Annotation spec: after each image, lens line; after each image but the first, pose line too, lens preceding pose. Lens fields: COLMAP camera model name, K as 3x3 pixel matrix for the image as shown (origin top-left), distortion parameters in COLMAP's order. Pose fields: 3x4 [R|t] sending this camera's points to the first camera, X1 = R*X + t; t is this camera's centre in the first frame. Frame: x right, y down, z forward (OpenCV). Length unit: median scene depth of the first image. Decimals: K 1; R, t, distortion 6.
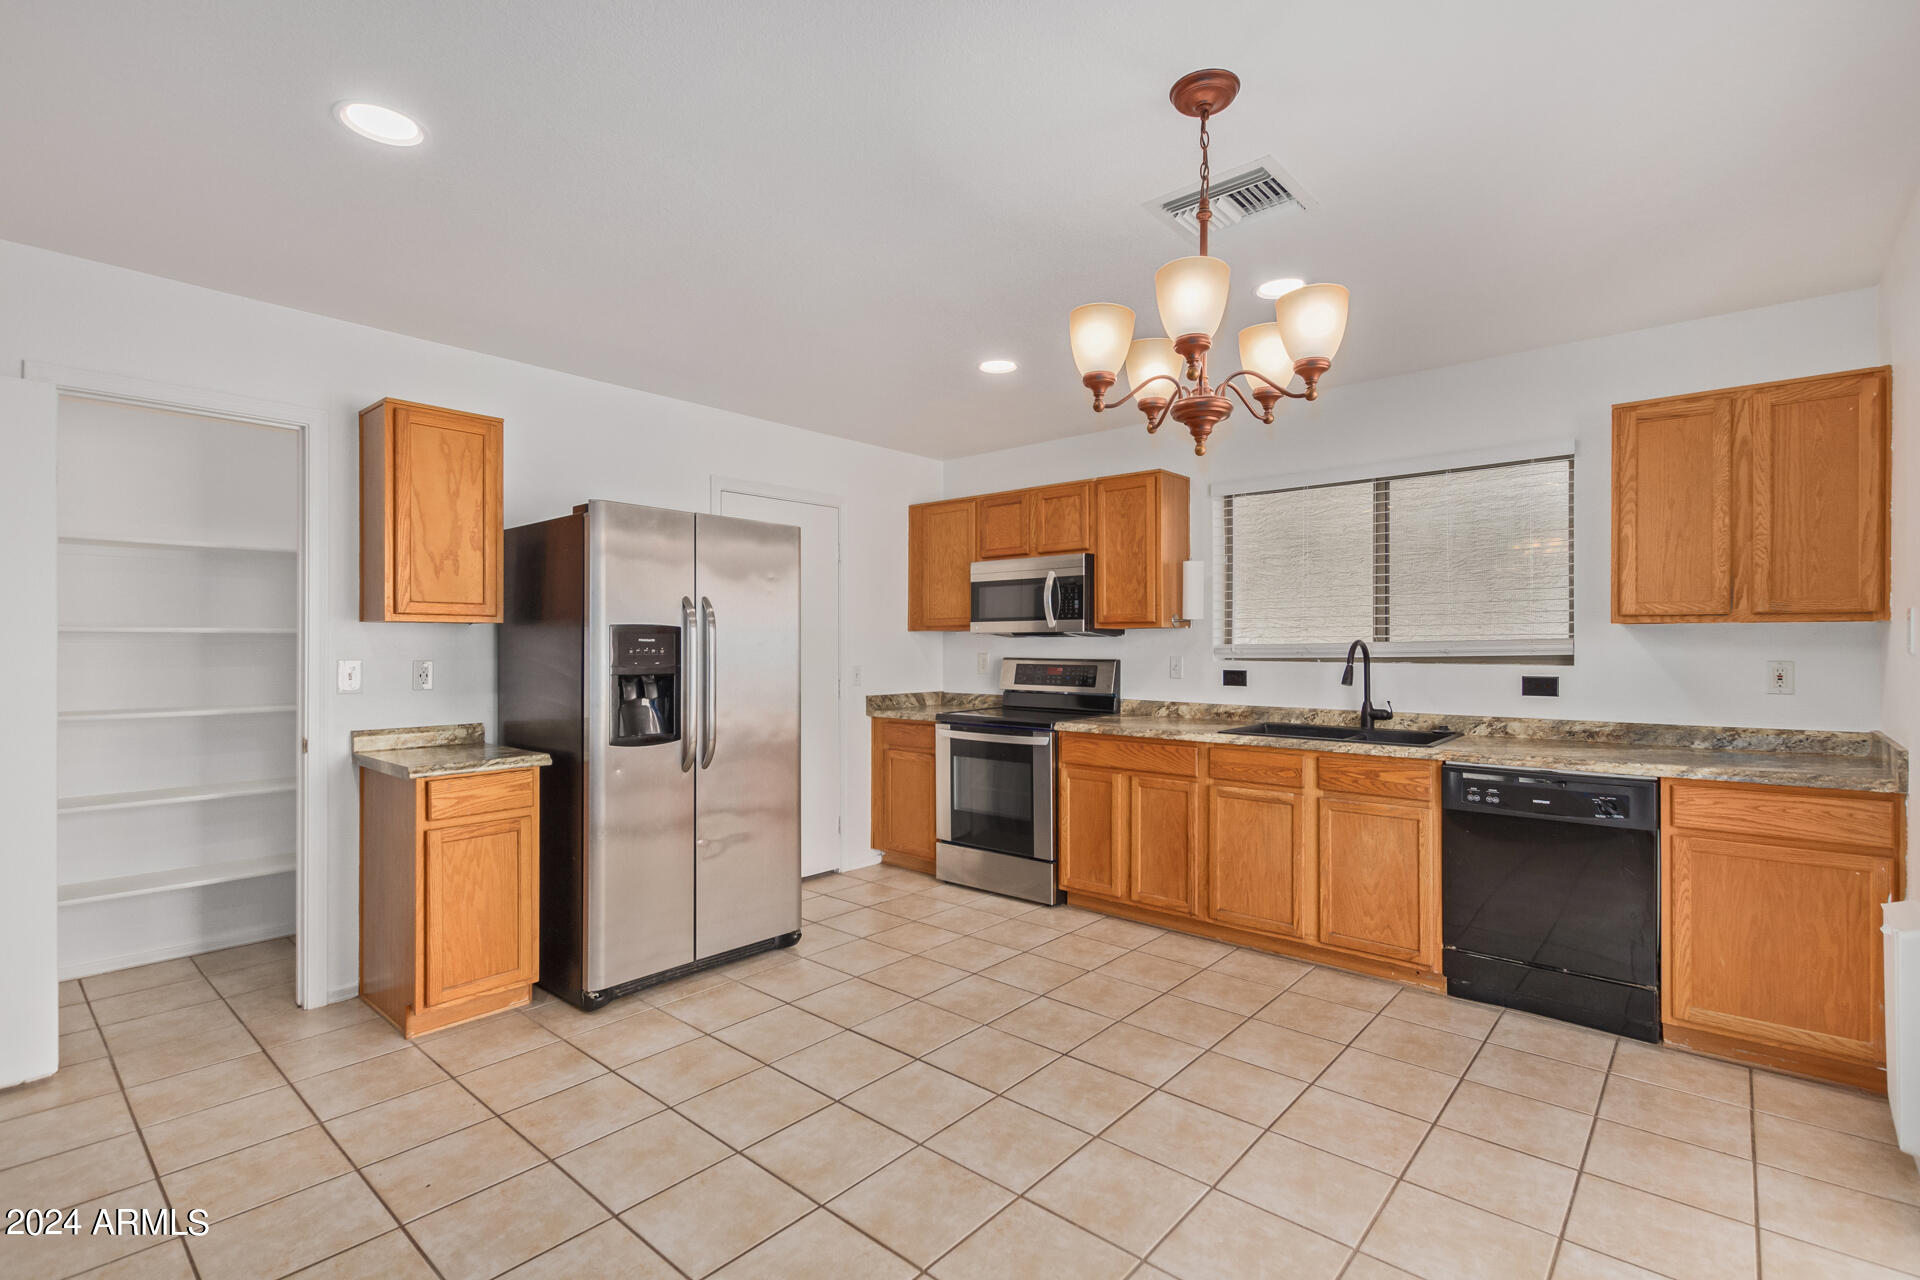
lens RADIAL K [[878.6, 0, 969.8], [0, 878.6, 643.7], [0, 0, 1]] dist [0.002046, -0.001356]
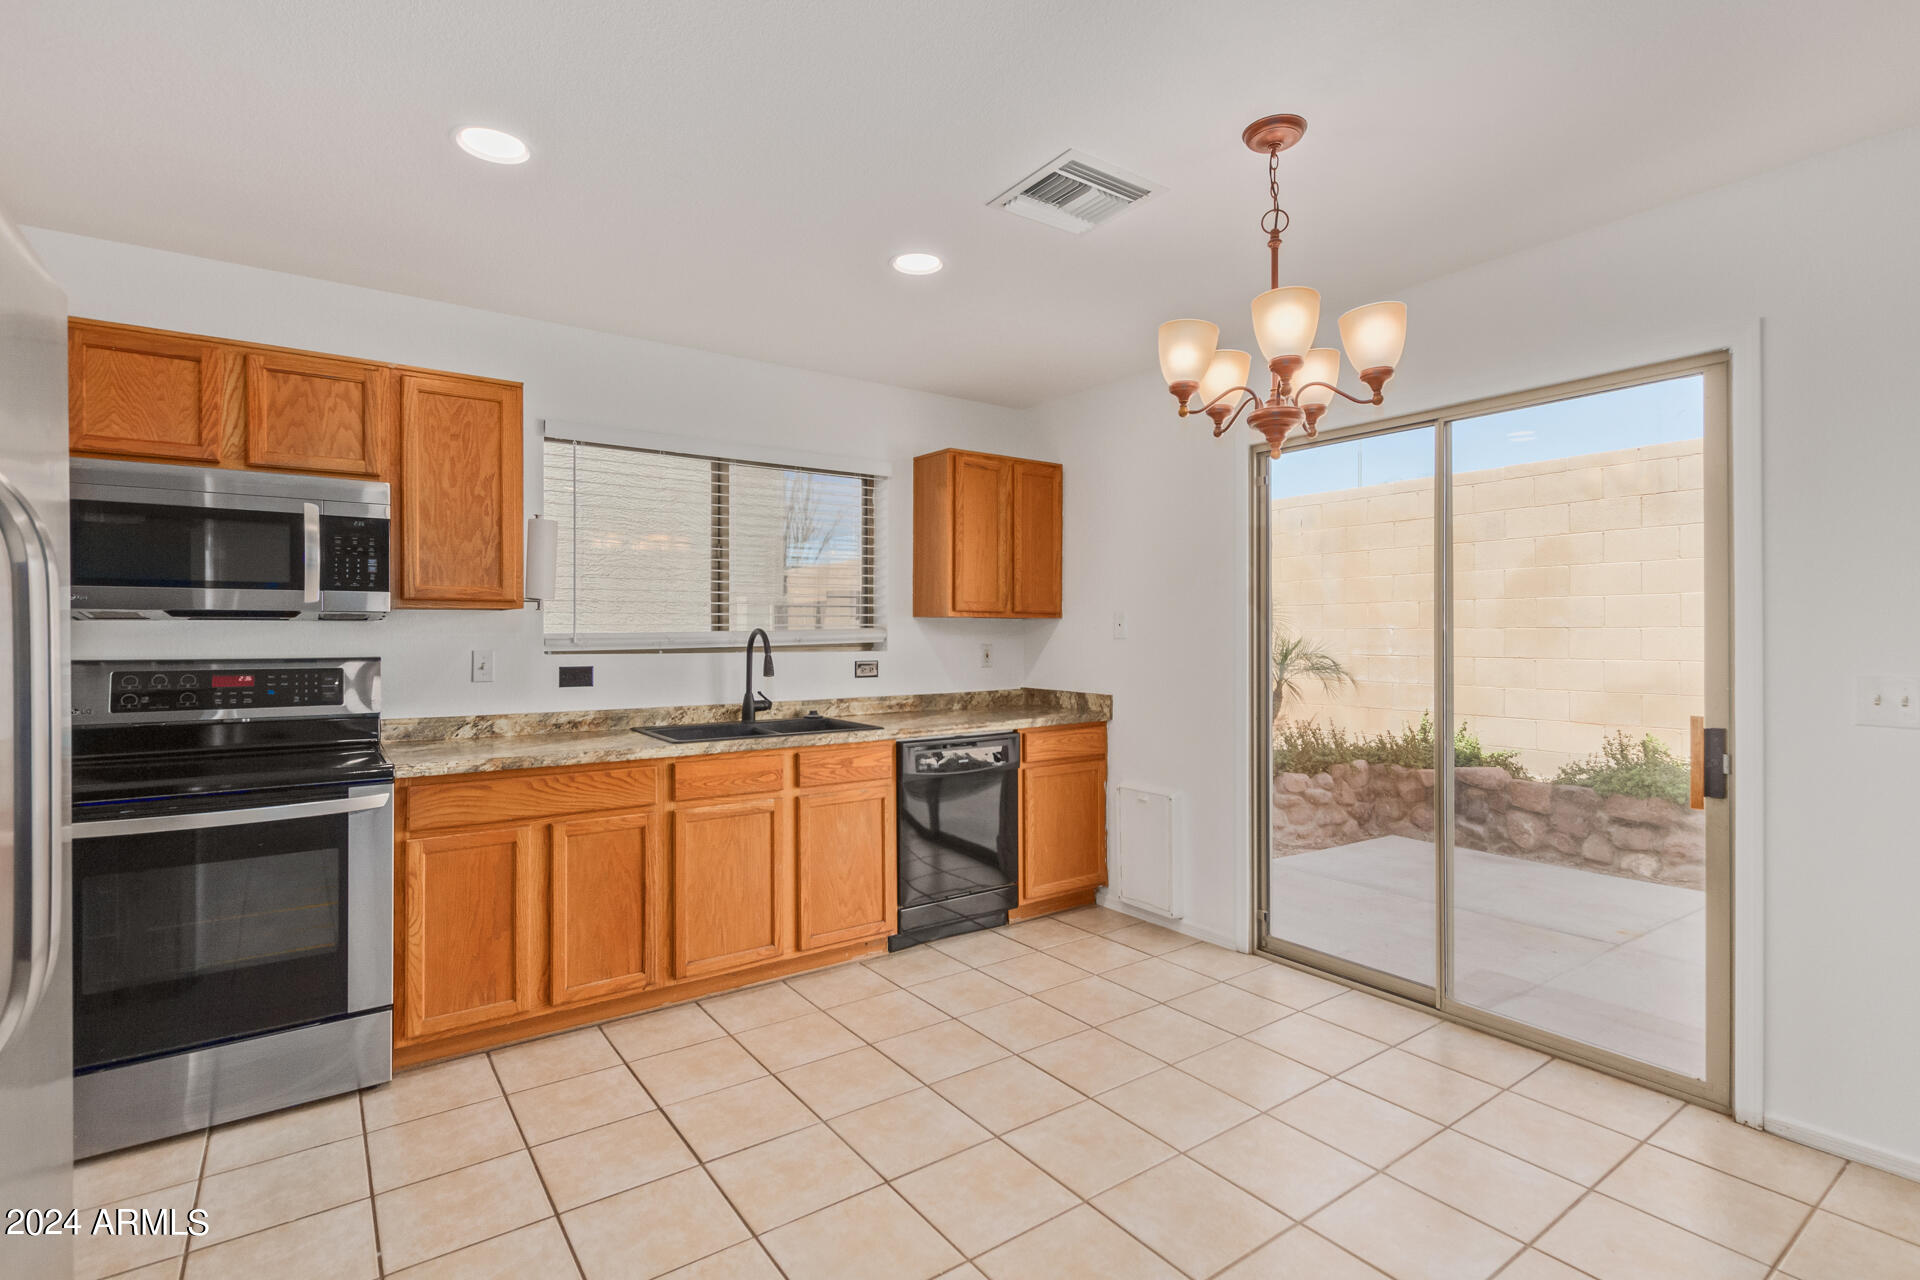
lens RADIAL K [[907.5, 0, 965.2], [0, 907.5, 627.7], [0, 0, 1]] dist [0.004138, 0.000675]
pose [[0.228008, 0.007105, 0.973633, -0.500579], [0.000362, 0.999973, -0.007382, 0.002365], [-0.973659, 0.002036, 0.227999, 0.601869]]
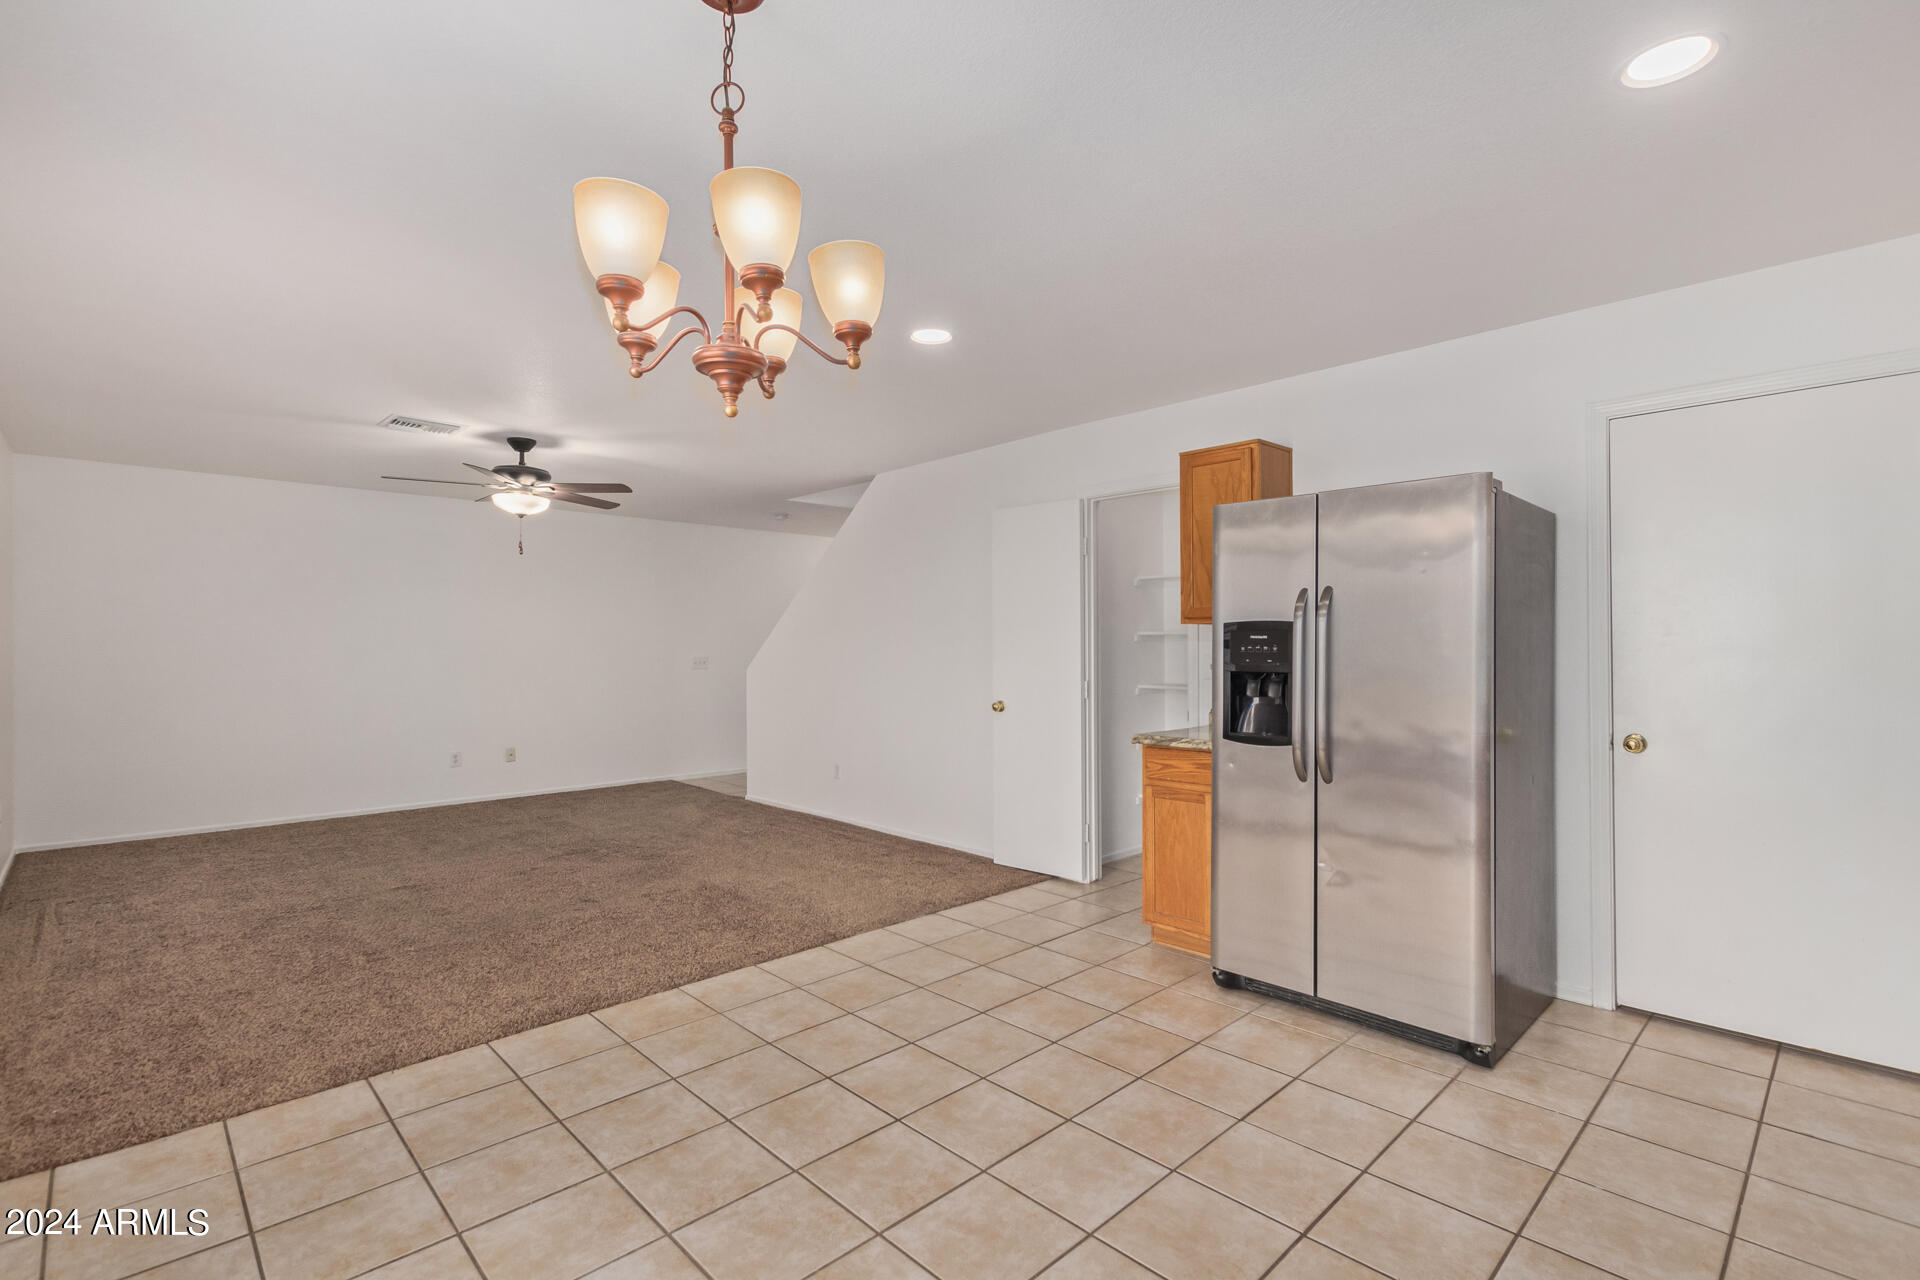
lens RADIAL K [[878.6, 0, 969.8], [0, 878.6, 643.7], [0, 0, 1]] dist [0.002046, -0.001356]
pose [[-0.080296, 0.002530, -0.996768, 0.578281], [0.003783, 0.999990, 0.002234, -0.000147], [0.996764, -0.003591, -0.080305, 0.693630]]
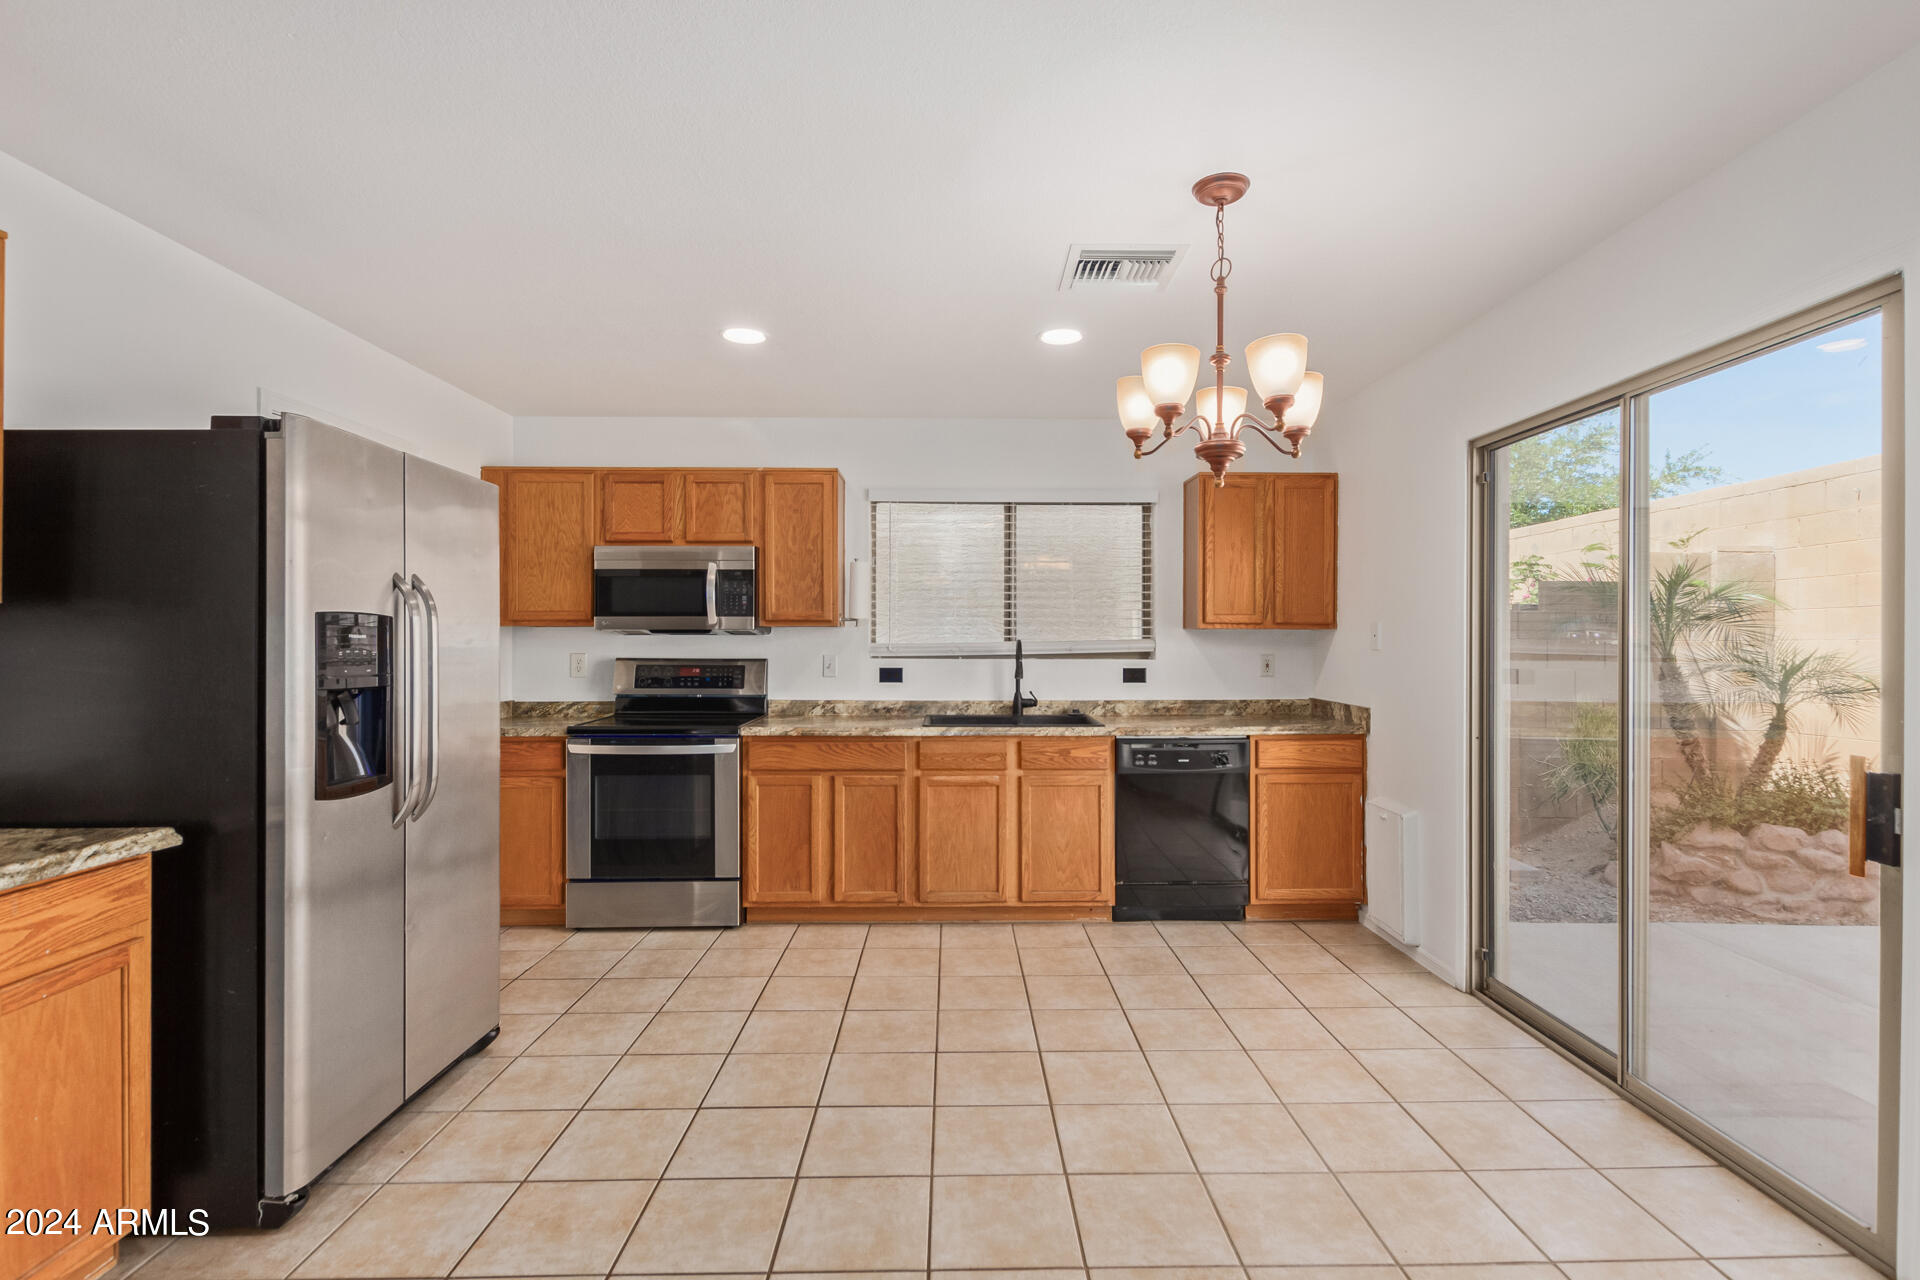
lens RADIAL K [[895.9, 0, 970.5], [0, 895.9, 640.0], [0, 0, 1]] dist [0.001917, -0.000230]
pose [[0.741492, 0.003515, 0.670952, -0.437580], [-0.002266, 0.999994, -0.002735, -0.000587], [-0.670958, 0.000508, 0.741495, 0.170601]]
